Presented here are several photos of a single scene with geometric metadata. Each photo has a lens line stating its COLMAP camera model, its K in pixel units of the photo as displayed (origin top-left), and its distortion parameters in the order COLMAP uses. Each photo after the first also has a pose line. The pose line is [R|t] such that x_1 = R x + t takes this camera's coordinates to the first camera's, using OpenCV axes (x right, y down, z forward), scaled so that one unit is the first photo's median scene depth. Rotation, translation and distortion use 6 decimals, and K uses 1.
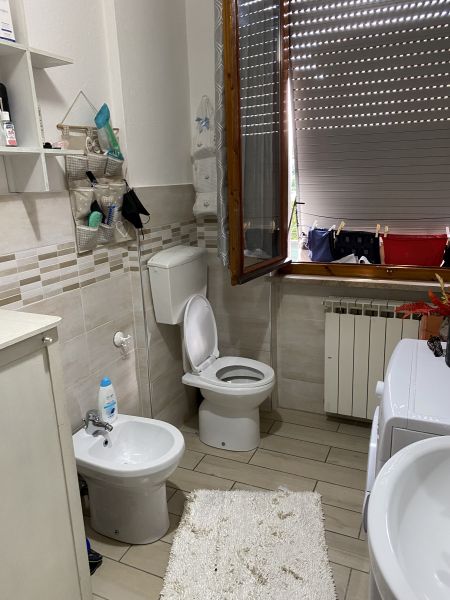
lens RADIAL K [[447.1, 0, 235.8], [0, 447.1, 303.2], [0, 0, 1]] dist [0.007991, -0.006166]
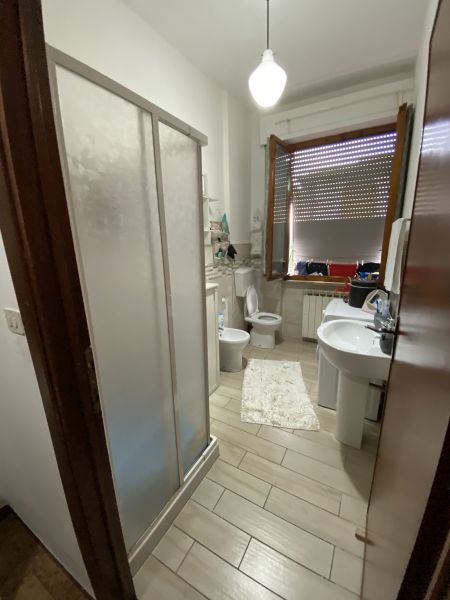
lens RADIAL K [[239.5, 0, 221.5], [0, 239.5, 302.5], [0, 0, 1]] dist [0.022712, -0.019500]
pose [[0.992467, 0.036591, -0.116919, -0.095983], [-0.039263, 0.999016, -0.020633, 0.111070], [0.116049, 0.025068, 0.992927, -0.377265]]
